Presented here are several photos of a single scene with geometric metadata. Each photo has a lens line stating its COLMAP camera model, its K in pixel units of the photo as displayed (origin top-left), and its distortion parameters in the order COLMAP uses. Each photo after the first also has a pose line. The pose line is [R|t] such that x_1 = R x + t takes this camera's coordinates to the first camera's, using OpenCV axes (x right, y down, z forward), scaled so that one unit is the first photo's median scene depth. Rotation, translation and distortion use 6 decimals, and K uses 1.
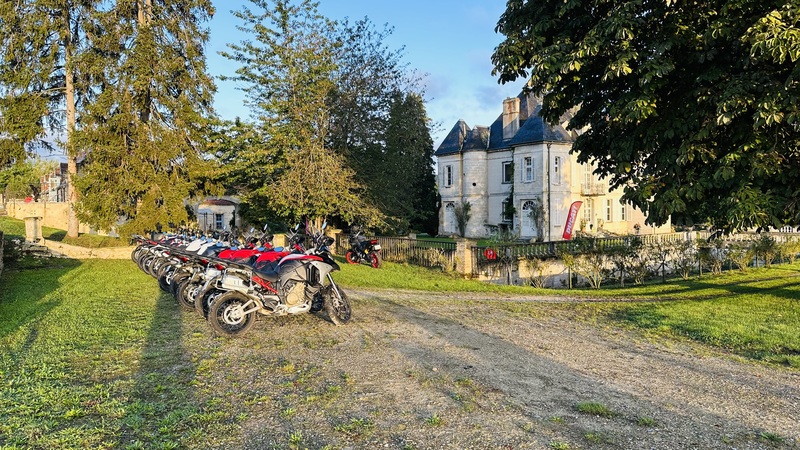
lens RADIAL K [[546.8, 0, 400.0], [0, 546.8, 225.0], [0, 0, 1]] dist [0.103328, -0.000076]
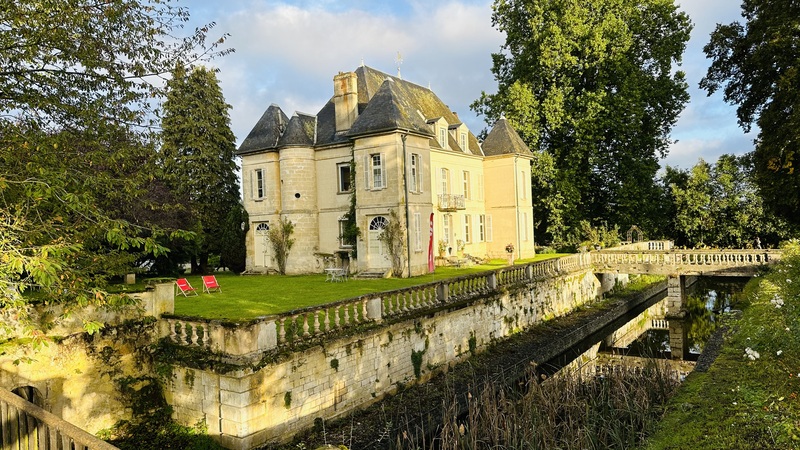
lens RADIAL K [[546.8, 0, 400.0], [0, 546.8, 225.0], [0, 0, 1]] dist [0.103328, -0.000076]
pose [[0.947190, -0.023794, 0.319790, 0.036607], [0.038592, 0.998453, -0.040018, -0.004758], [-0.318343, 0.050246, 0.946643, 0.312705]]
